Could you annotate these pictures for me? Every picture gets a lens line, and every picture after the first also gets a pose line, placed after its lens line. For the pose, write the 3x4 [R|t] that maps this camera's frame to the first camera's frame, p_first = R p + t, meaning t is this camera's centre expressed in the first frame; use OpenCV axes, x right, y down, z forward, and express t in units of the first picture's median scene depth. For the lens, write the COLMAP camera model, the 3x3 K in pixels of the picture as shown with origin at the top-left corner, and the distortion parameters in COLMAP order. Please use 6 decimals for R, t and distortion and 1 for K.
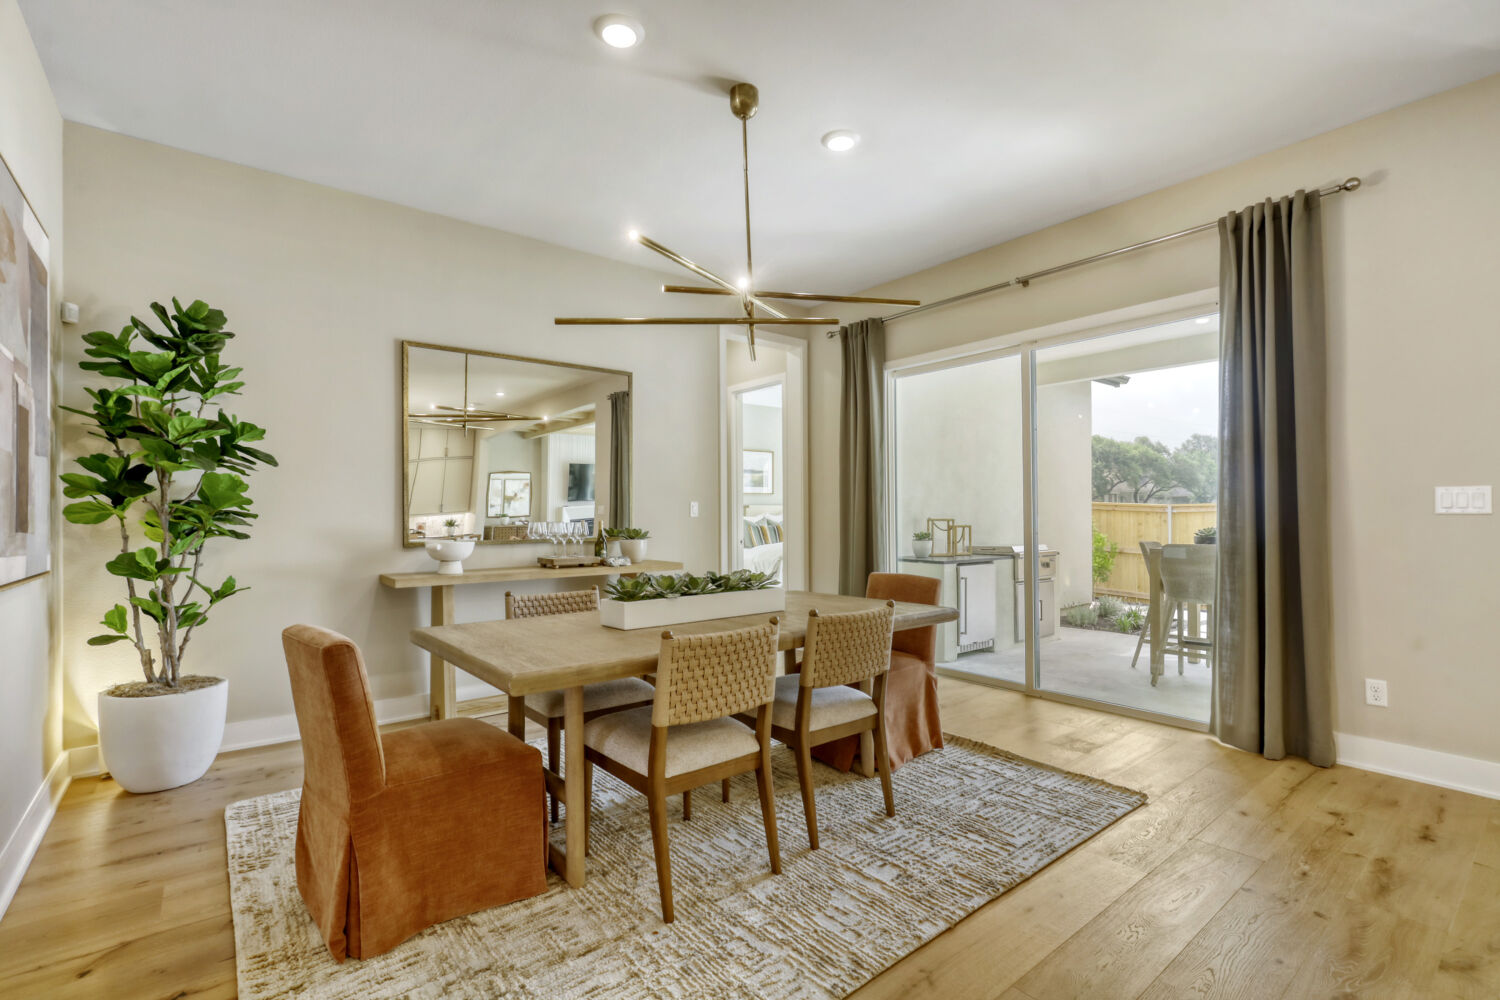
lens RADIAL K [[685.7, 0, 749.5], [0, 685.7, 505.3], [0, 0, 1]] dist [-0.025669, 0.000401]
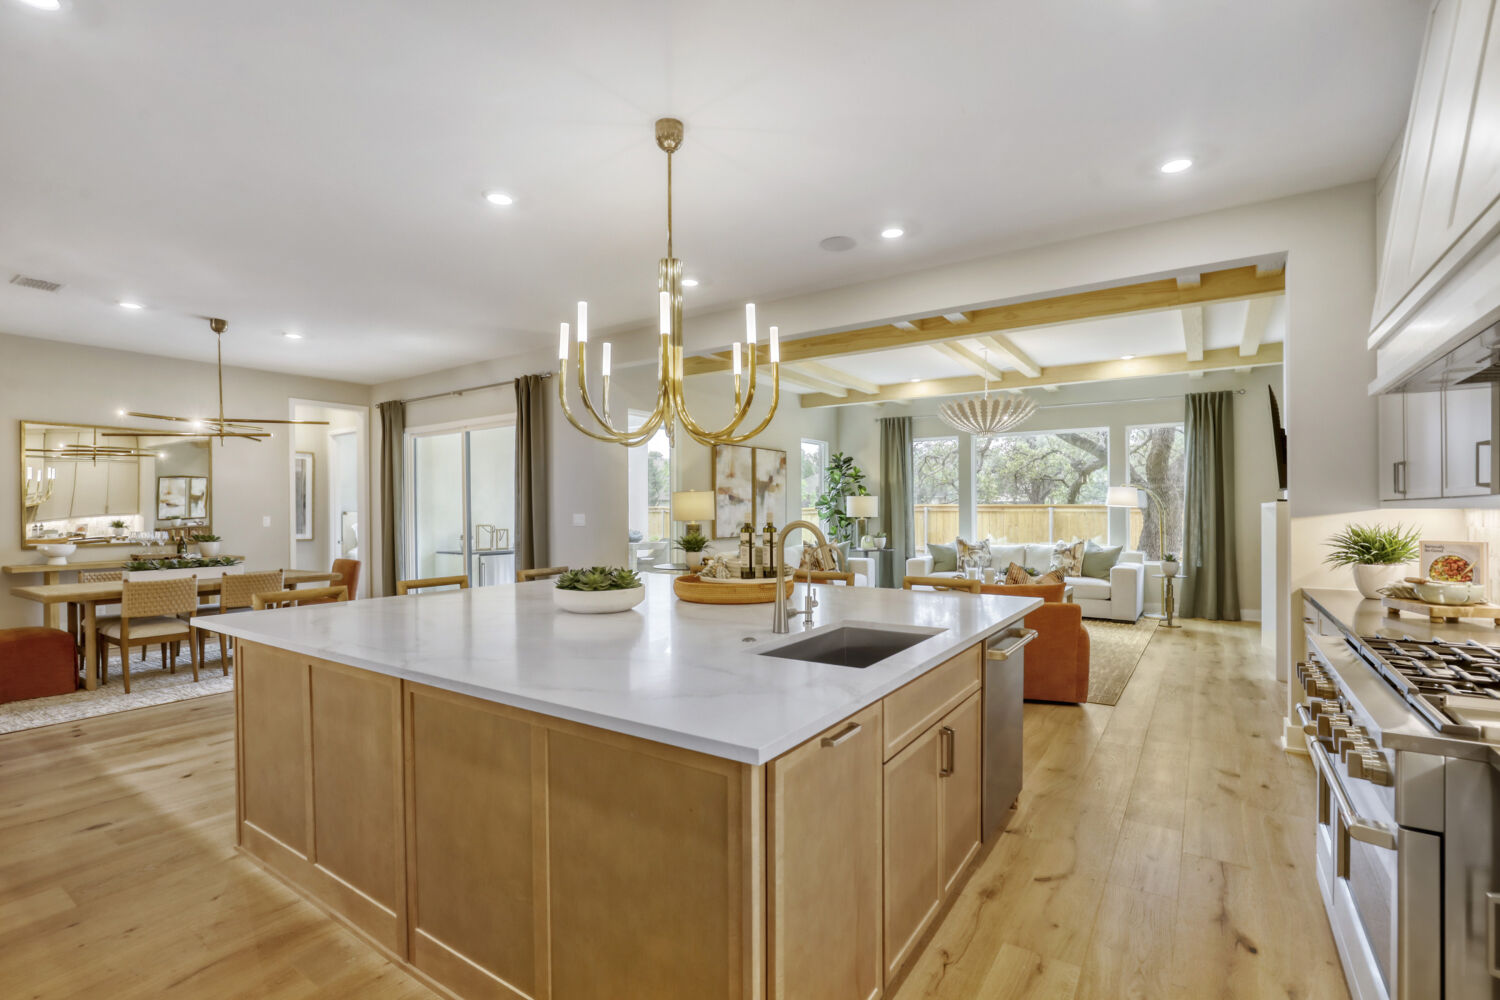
lens RADIAL K [[685.7, 0, 747.3], [0, 685.7, 506.4], [0, 0, 1]] dist [-0.025669, 0.000401]
pose [[0.952628, 0.002113, 0.304130, 0.531828], [-0.005080, 0.999947, 0.008965, -0.050866], [-0.304095, -0.010085, 0.952588, -0.835949]]
